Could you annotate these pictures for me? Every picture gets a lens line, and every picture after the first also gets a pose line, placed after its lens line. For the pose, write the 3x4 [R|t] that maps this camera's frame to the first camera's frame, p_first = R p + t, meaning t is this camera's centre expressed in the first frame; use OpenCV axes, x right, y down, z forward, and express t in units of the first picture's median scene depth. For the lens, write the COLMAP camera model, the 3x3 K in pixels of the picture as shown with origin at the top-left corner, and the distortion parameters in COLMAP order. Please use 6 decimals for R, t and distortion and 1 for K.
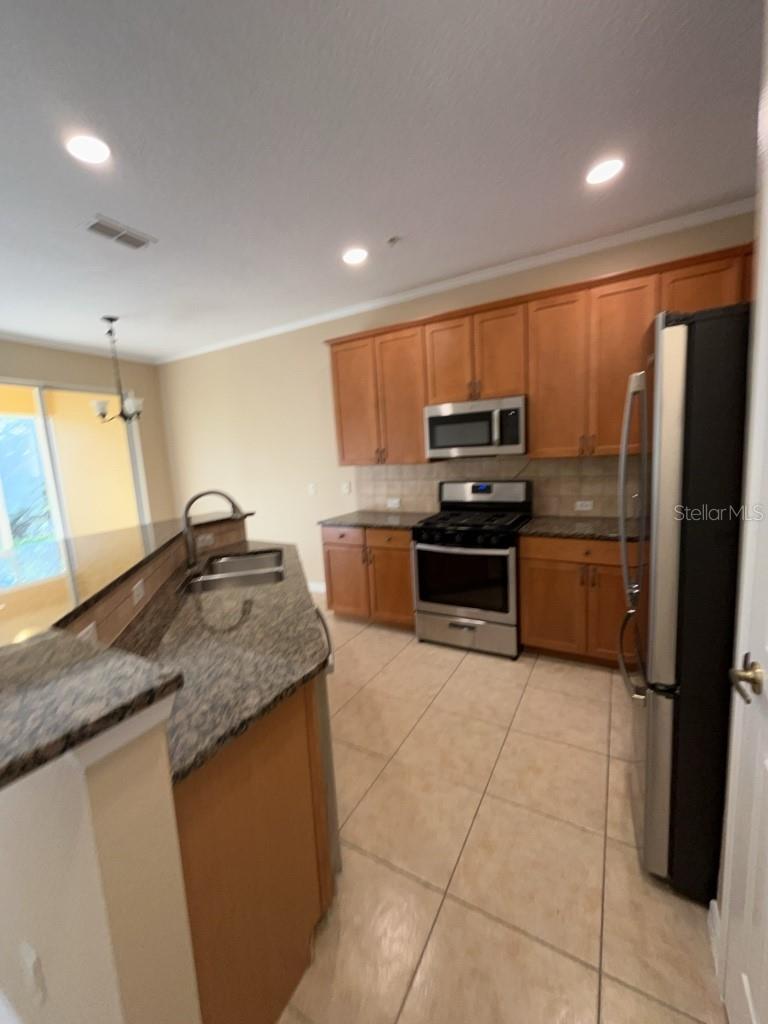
lens RADIAL K [[414.2, 0, 389.8], [0, 414.2, 510.5], [0, 0, 1]] dist [0.003251, 0.000479]
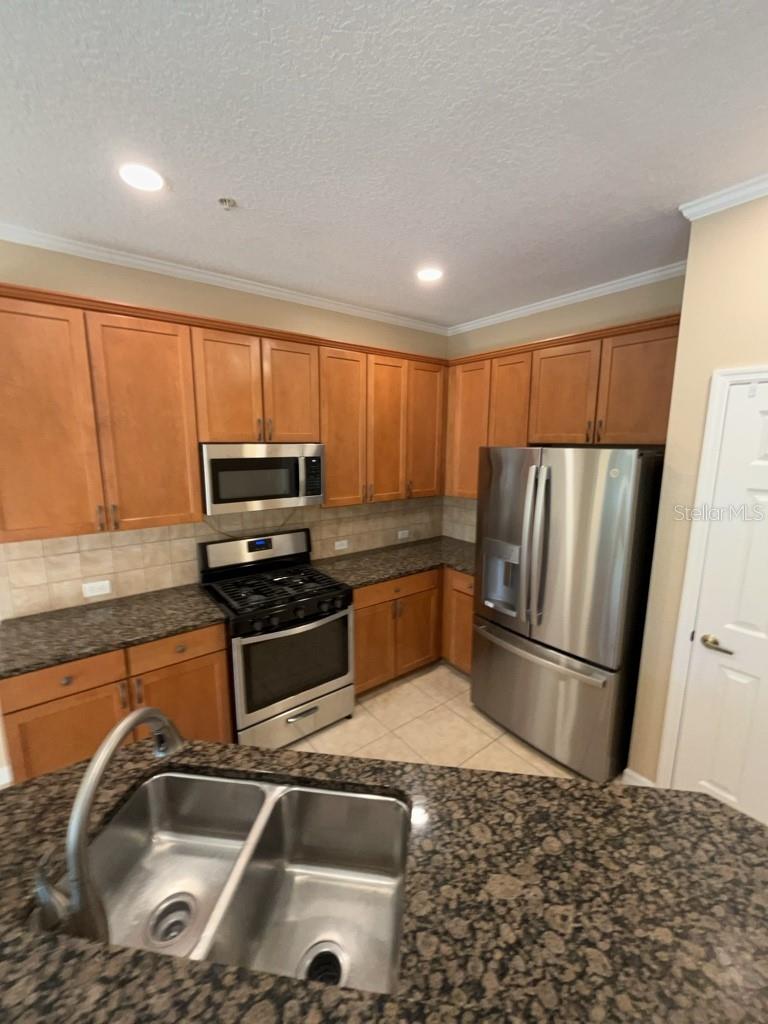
lens RADIAL K [[414.2, 0, 387.2], [0, 414.2, 510.6], [0, 0, 1]] dist [0.003251, 0.000479]
pose [[0.395683, -0.095909, 0.913366, -0.451433], [0.103166, 0.992879, 0.059565, -0.150988], [-0.912574, 0.070660, 0.402760, 0.451727]]
